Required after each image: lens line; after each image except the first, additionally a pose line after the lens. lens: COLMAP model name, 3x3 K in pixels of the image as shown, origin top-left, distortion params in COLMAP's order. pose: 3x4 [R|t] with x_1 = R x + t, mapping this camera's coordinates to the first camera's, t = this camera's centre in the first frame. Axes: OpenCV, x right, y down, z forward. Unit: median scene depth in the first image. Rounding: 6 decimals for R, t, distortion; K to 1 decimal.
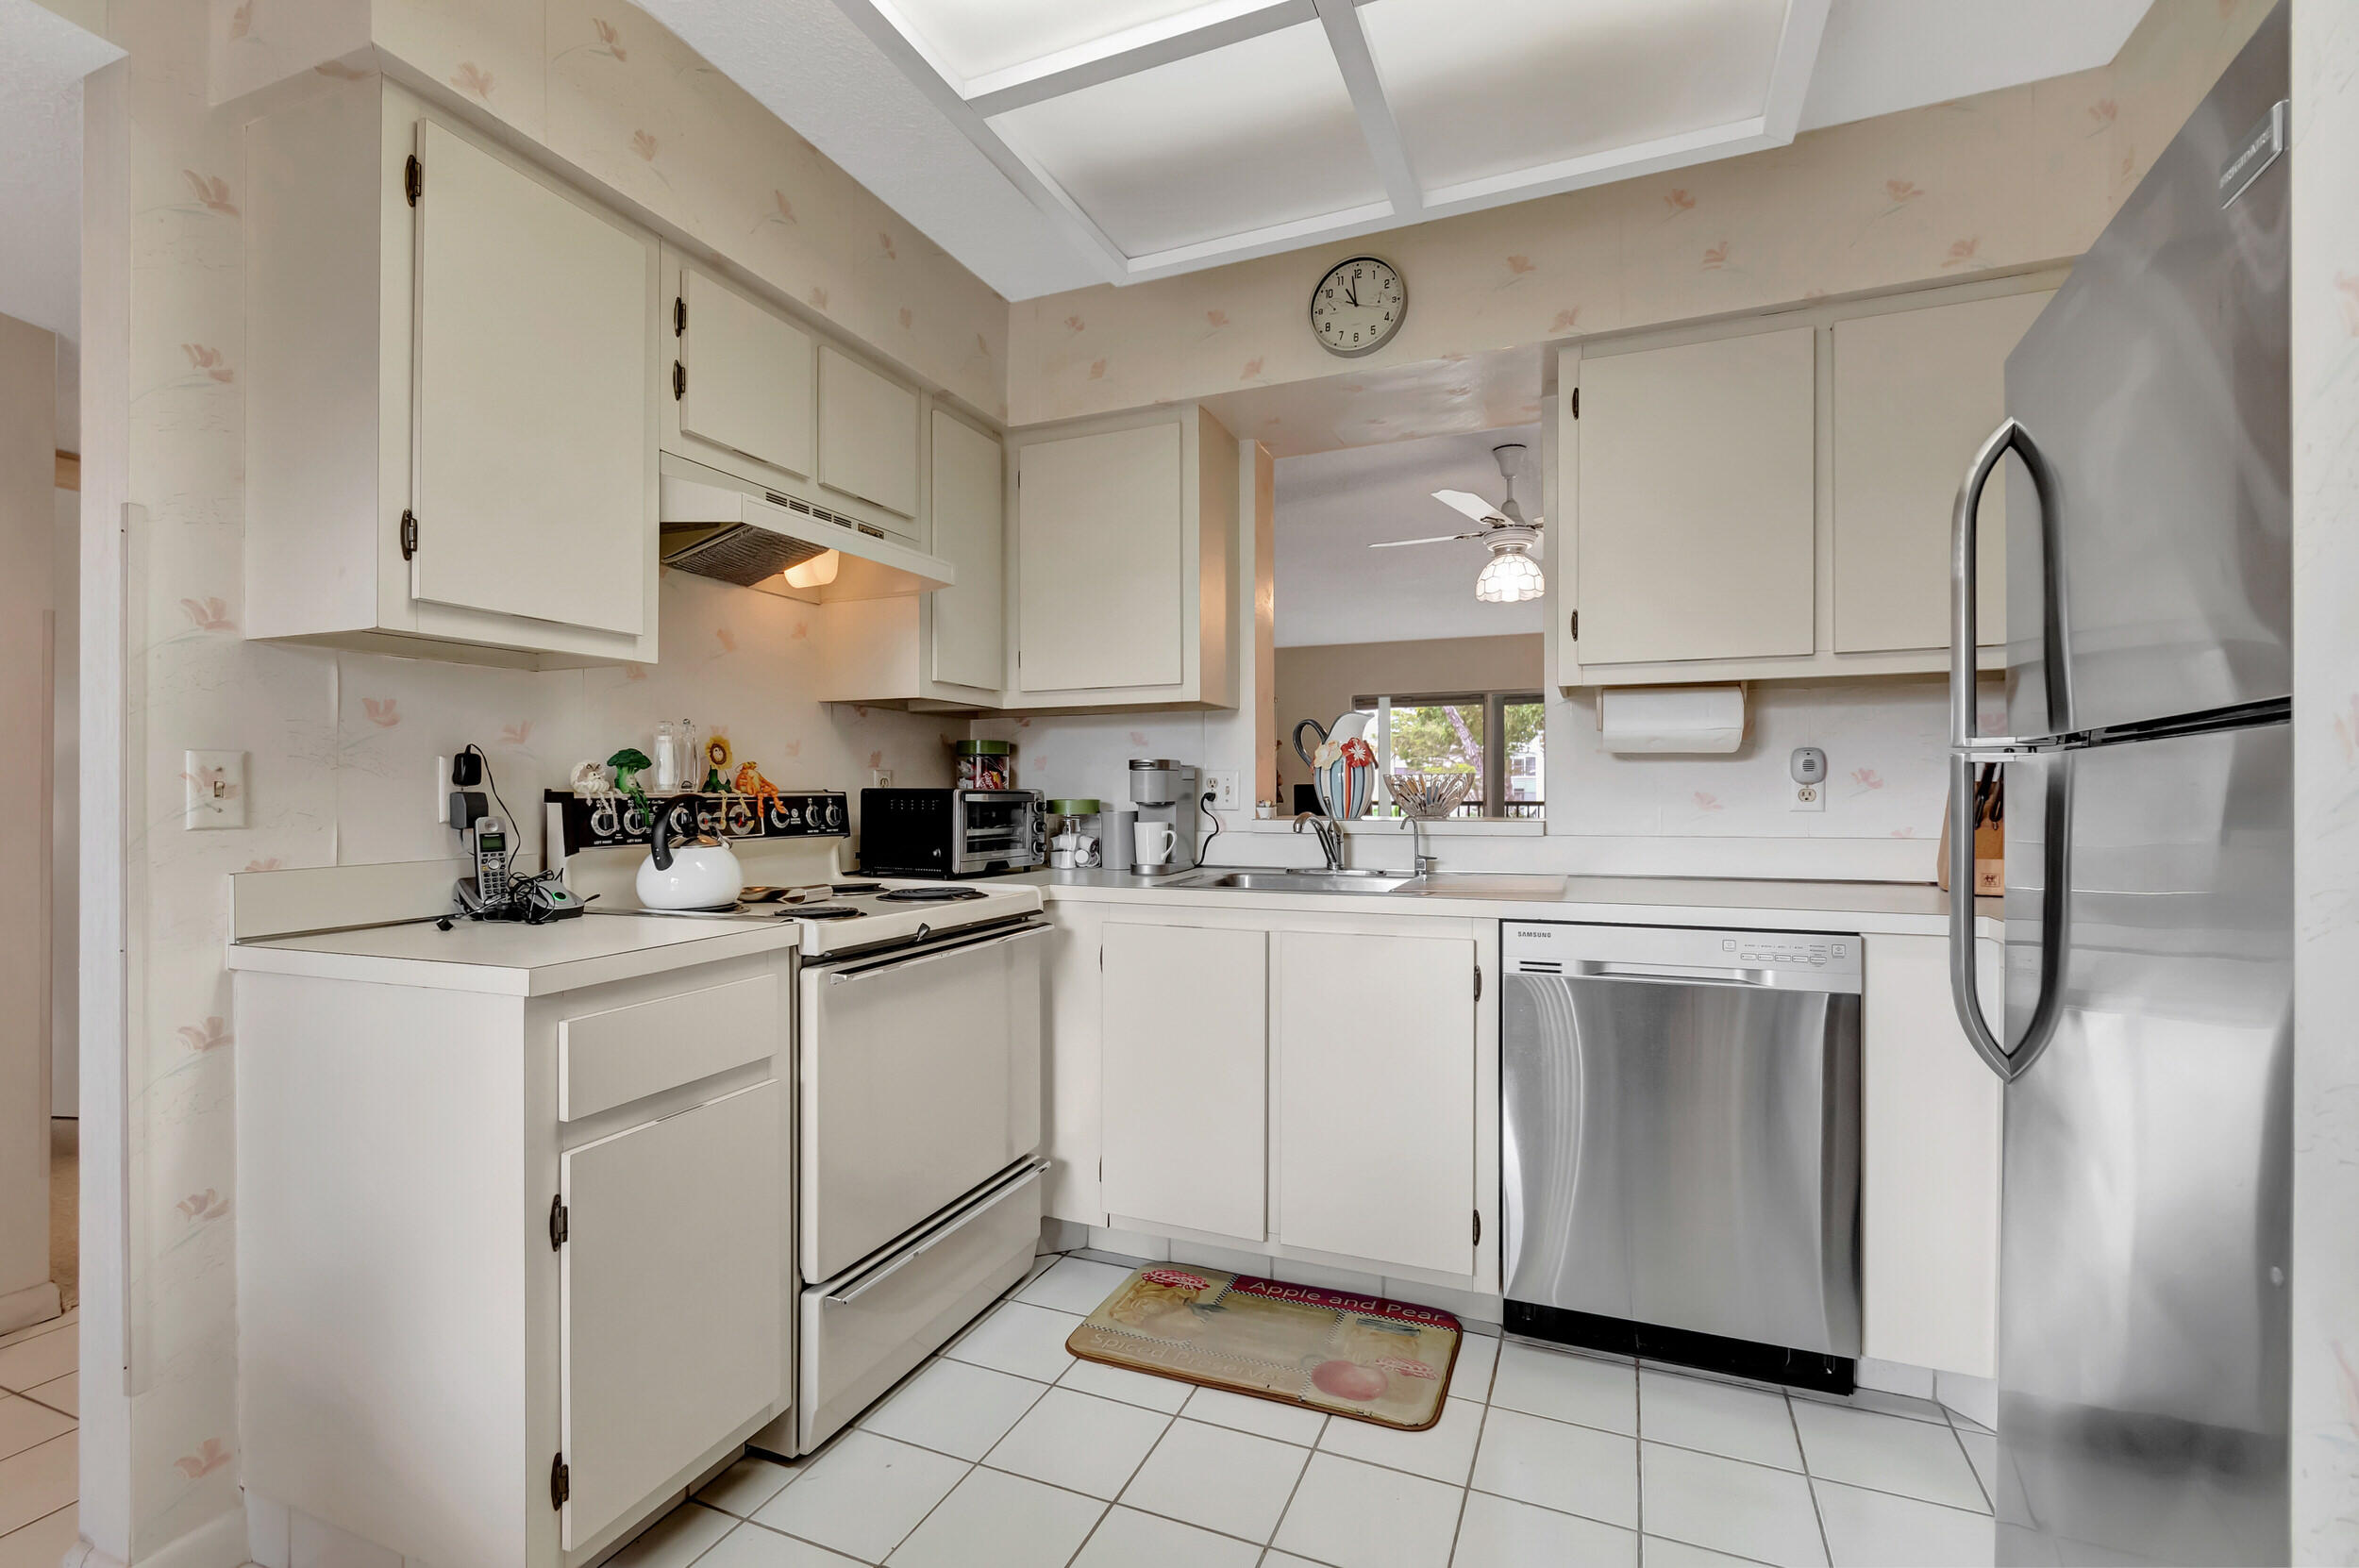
lens RADIAL K [[1055.8, 0, 1154.2], [0, 1055.8, 784.2], [0, 0, 1]] dist [0.003799, -0.001520]
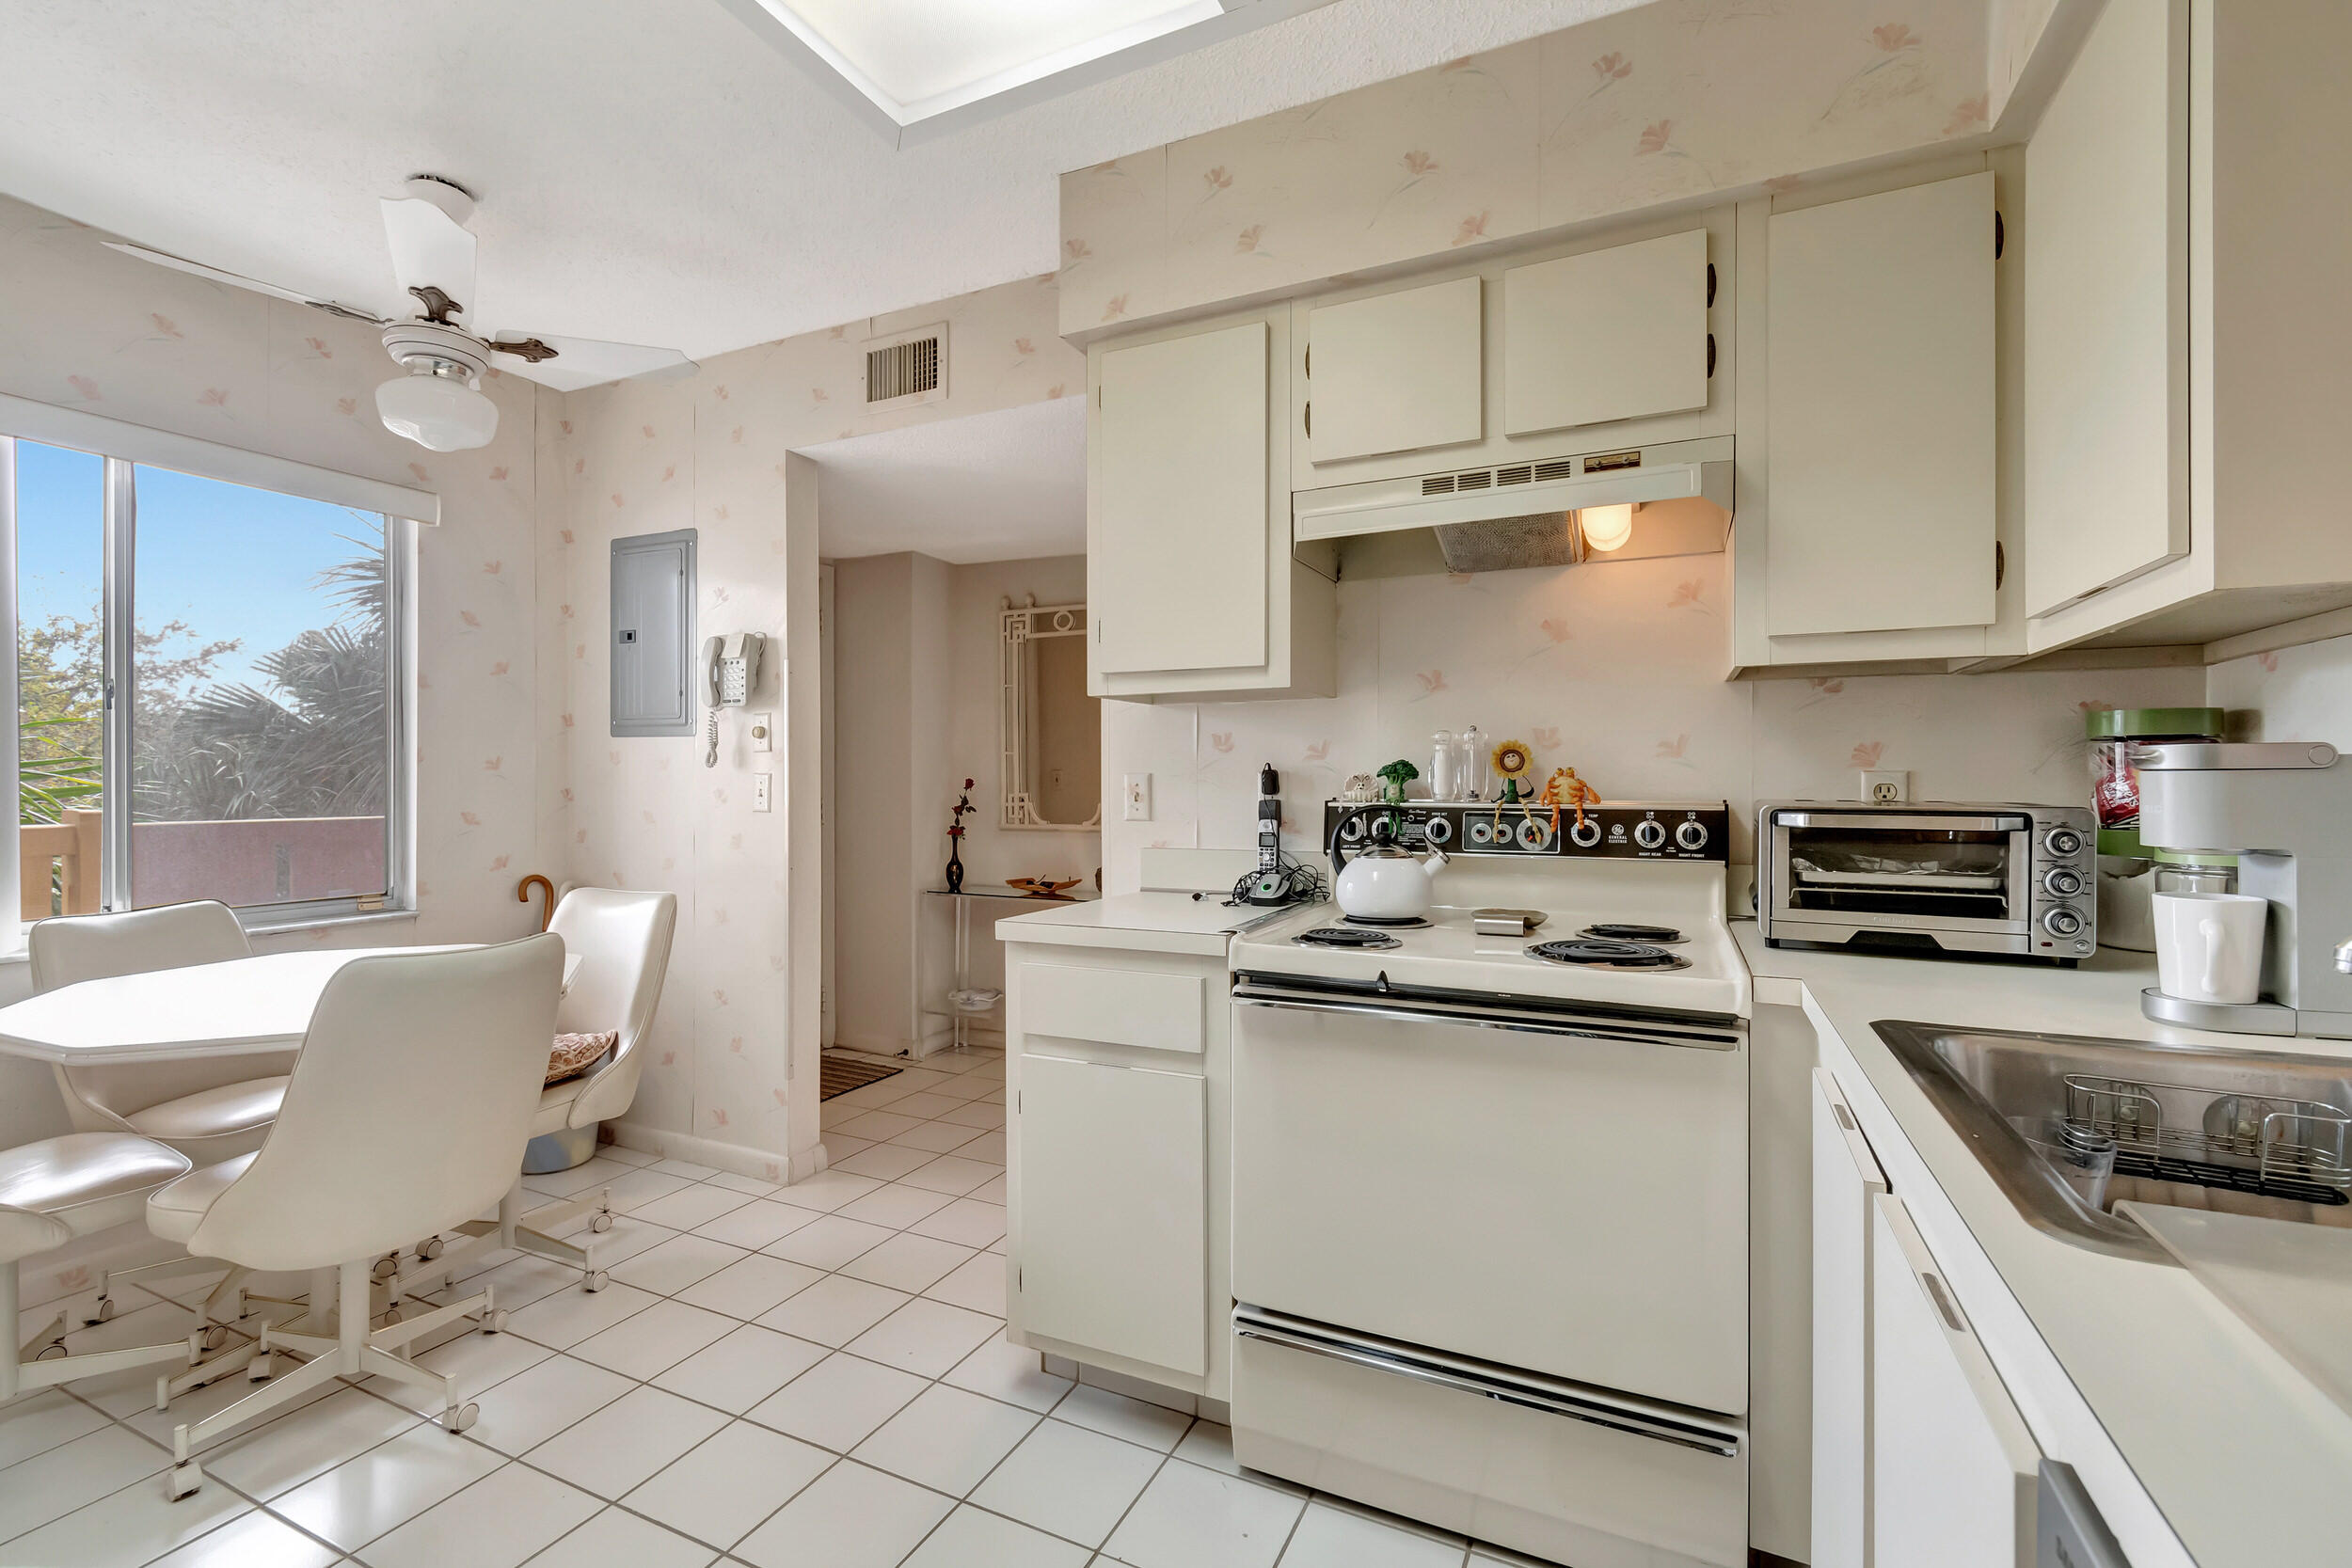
lens RADIAL K [[1052.6, 0, 1161.4], [0, 1052.6, 776.4], [0, 0, 1]] dist [0.003799, -0.001520]
pose [[-0.042710, -0.004352, -0.999078, 0.495749], [0.005779, 0.999973, -0.004603, -0.012432], [0.999071, -0.005970, -0.042684, 0.712658]]
